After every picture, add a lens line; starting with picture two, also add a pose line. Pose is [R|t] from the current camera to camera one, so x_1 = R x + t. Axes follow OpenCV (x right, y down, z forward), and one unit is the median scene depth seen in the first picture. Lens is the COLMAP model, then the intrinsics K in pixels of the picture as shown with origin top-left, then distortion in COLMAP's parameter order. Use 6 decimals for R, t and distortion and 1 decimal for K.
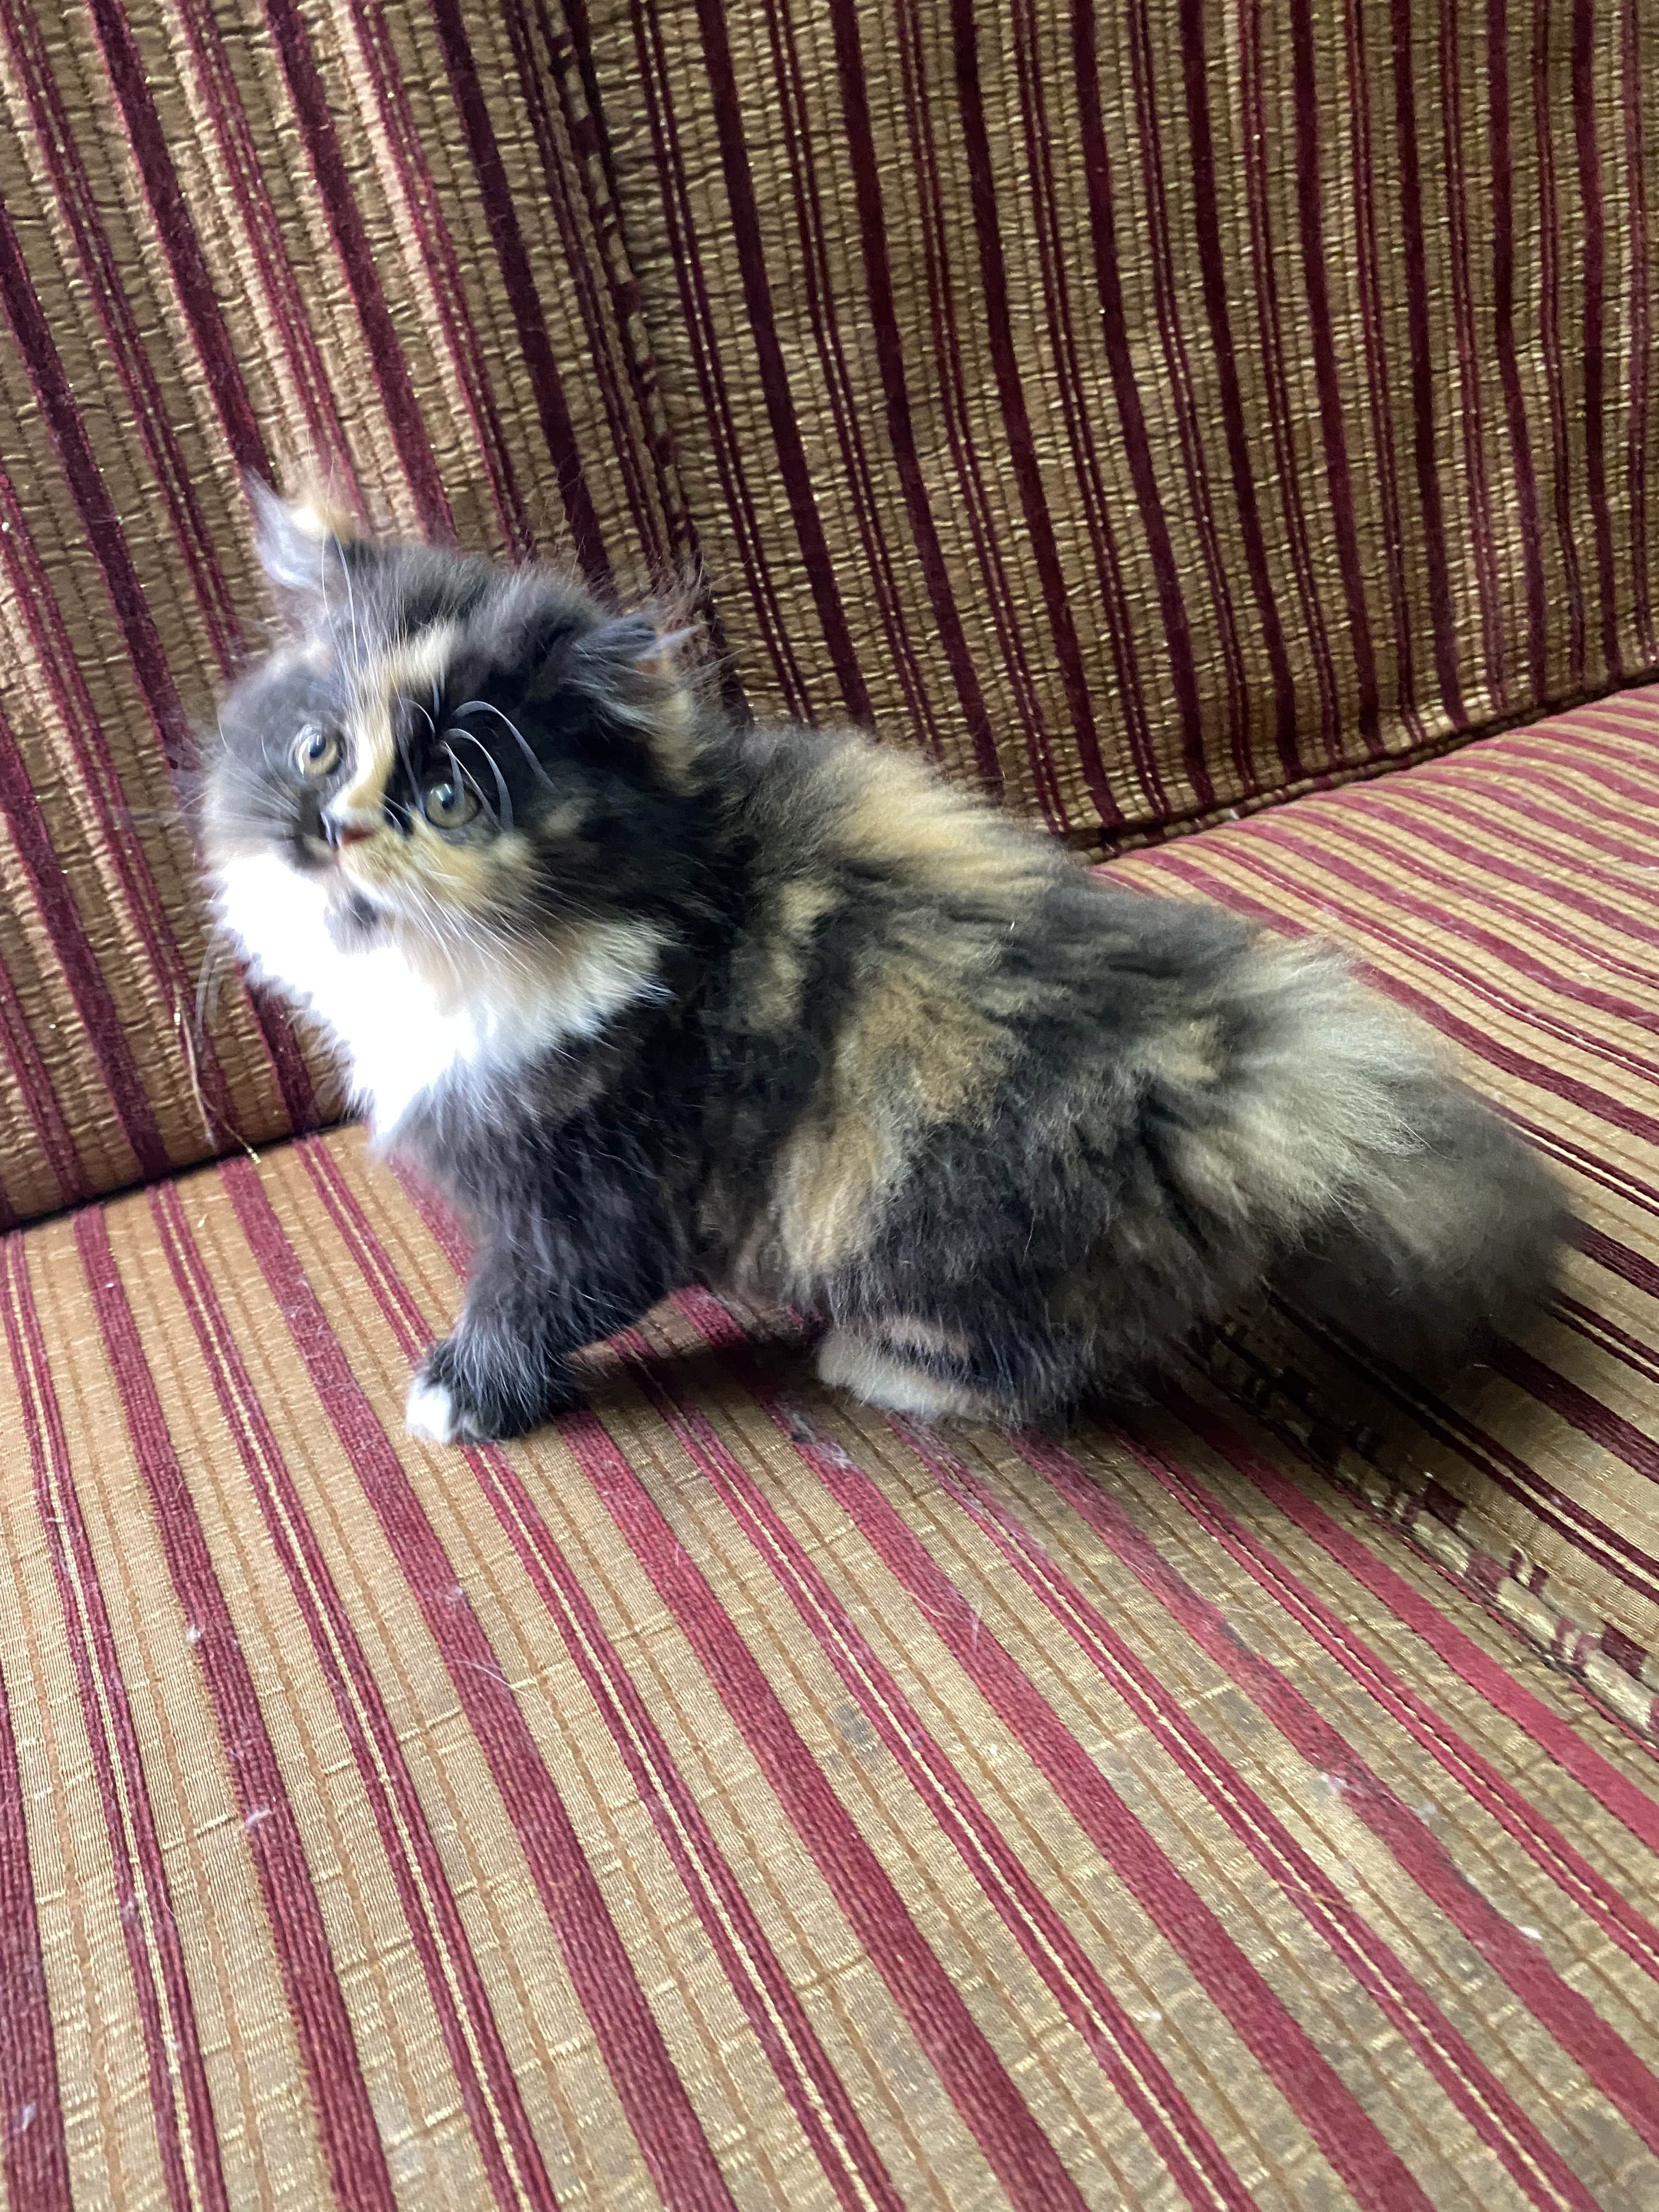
lens RADIAL K [[1696.5, 0, 819.8], [0, 1696.5, 1068.9], [0, 0, 1]] dist [-0.010758, 0.003467]
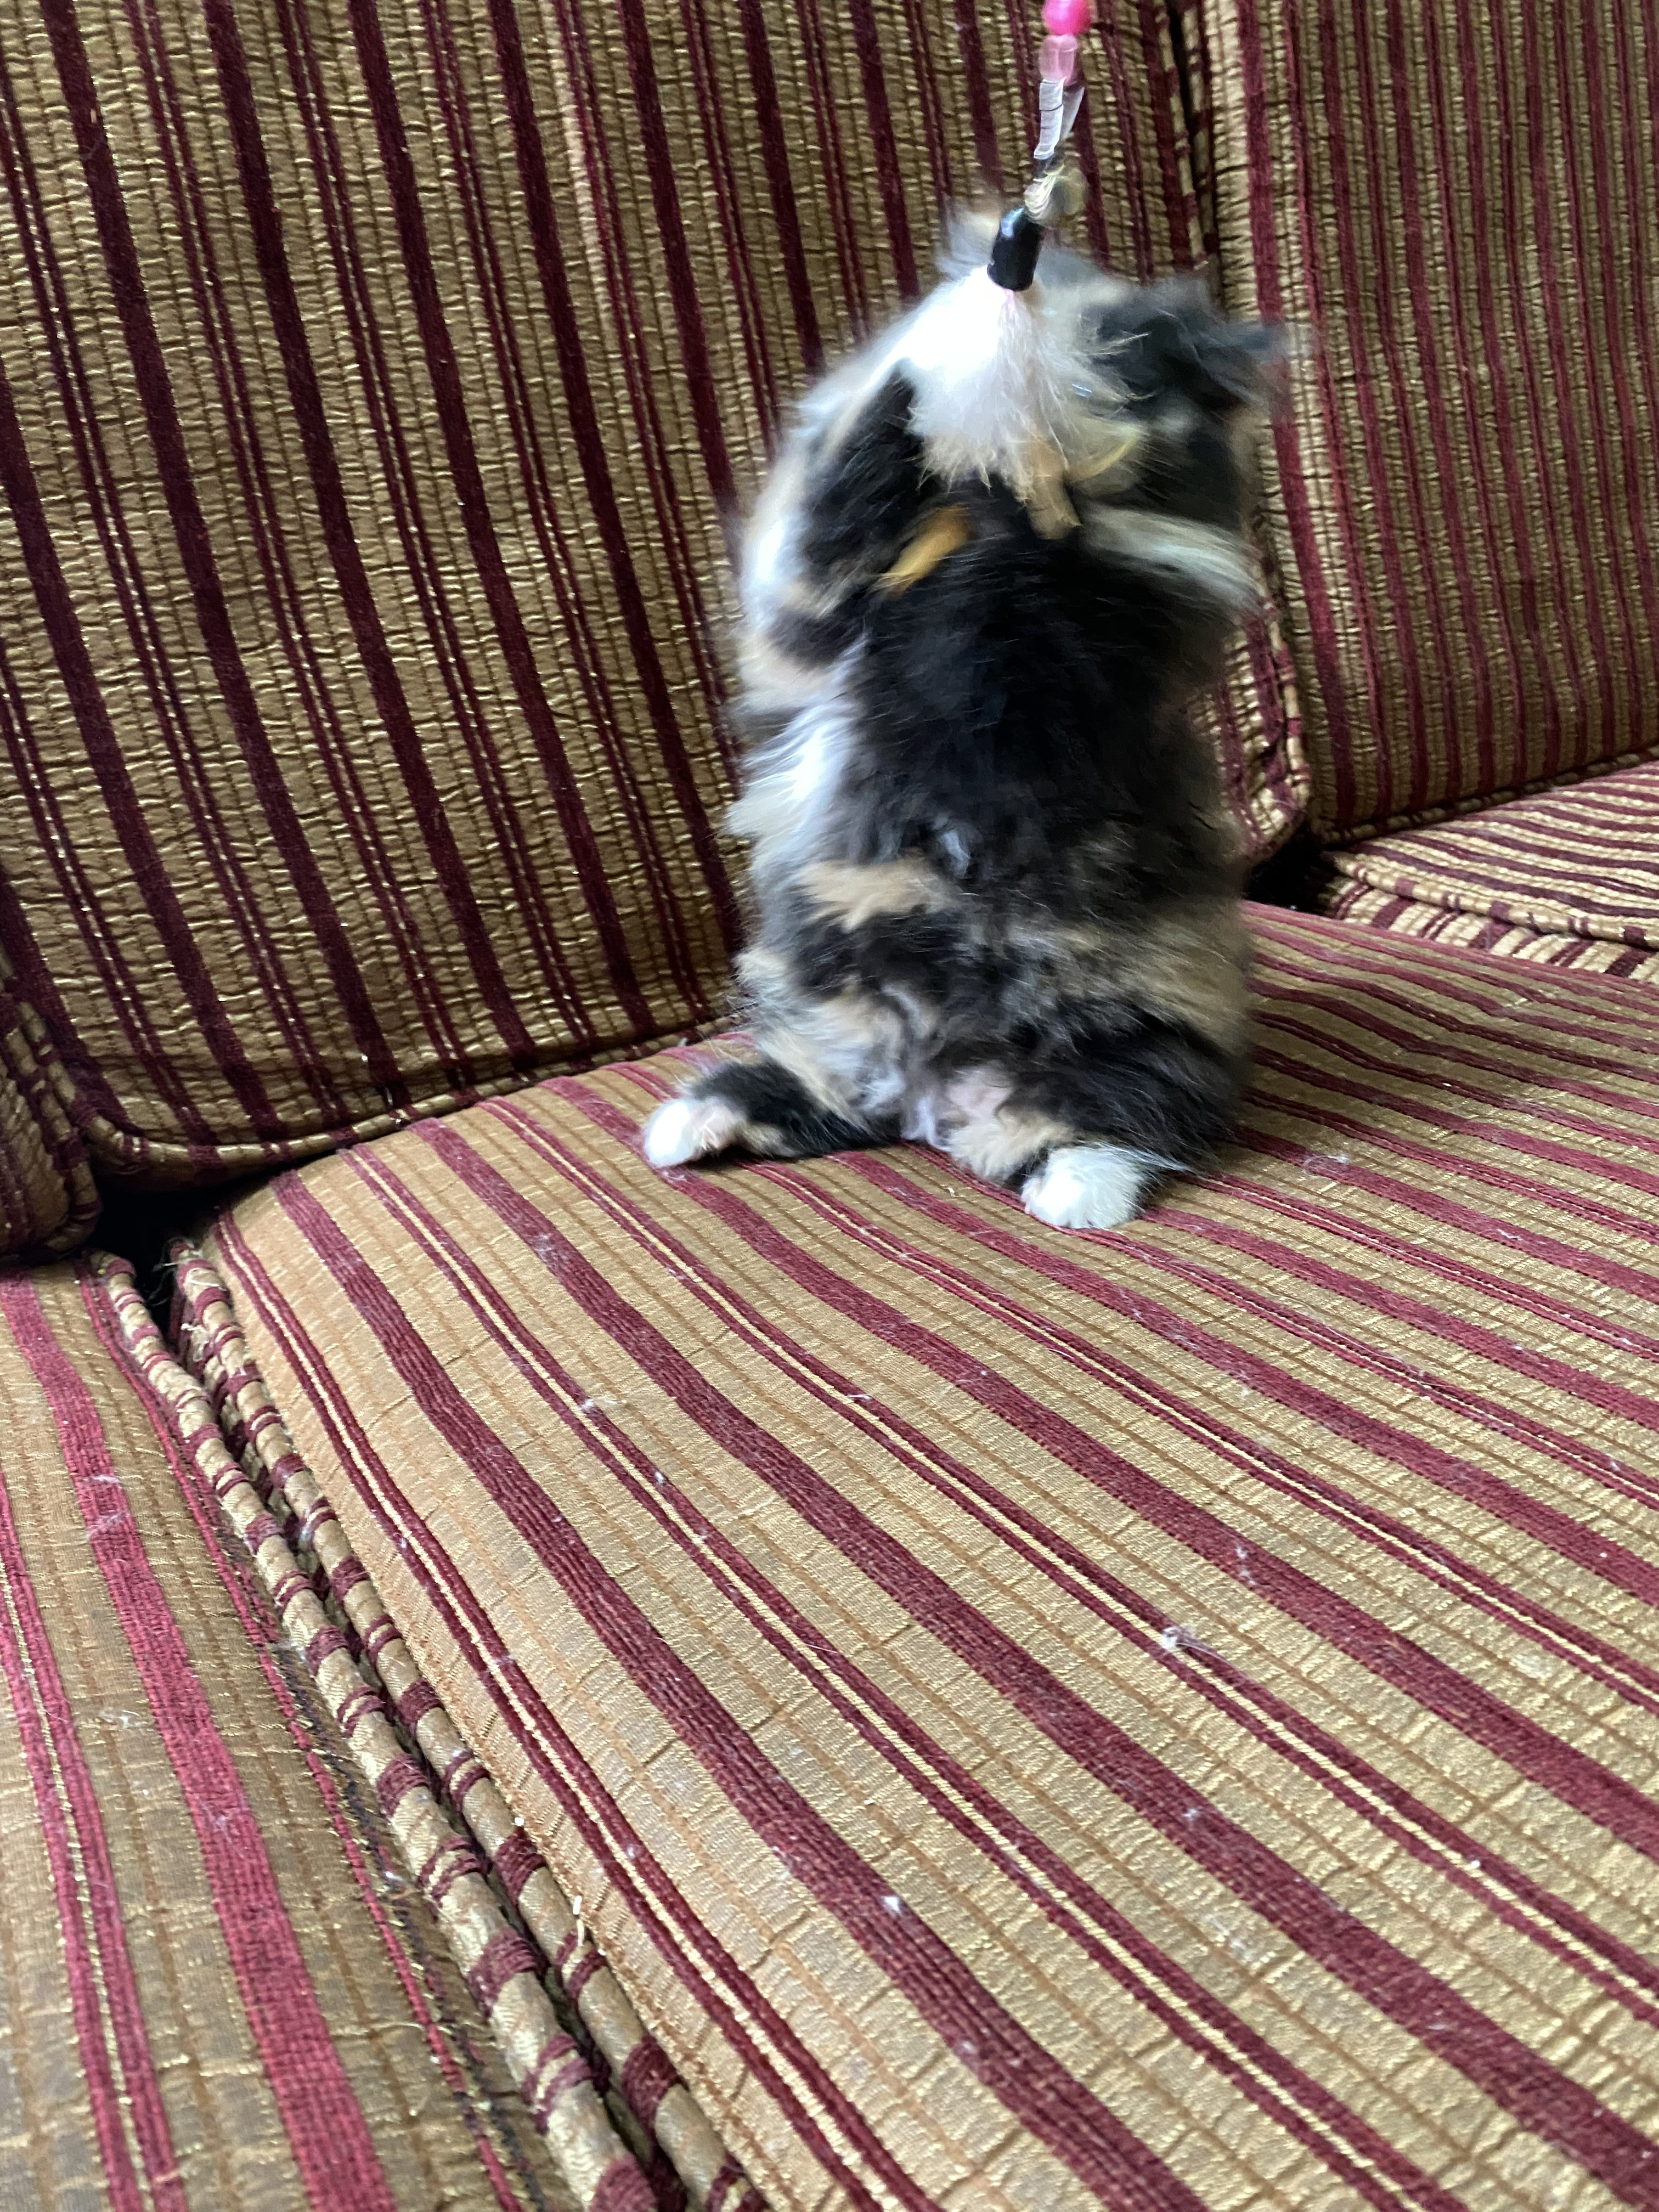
lens RADIAL K [[1696.5, 0, 838.0], [0, 1696.5, 1076.6], [0, 0, 1]] dist [-0.010758, 0.003467]
pose [[0.997368, -0.039561, 0.060762, 0.337804], [0.050486, 0.980413, -0.190372, 0.051389], [-0.052041, 0.192938, 0.979830, 0.157549]]
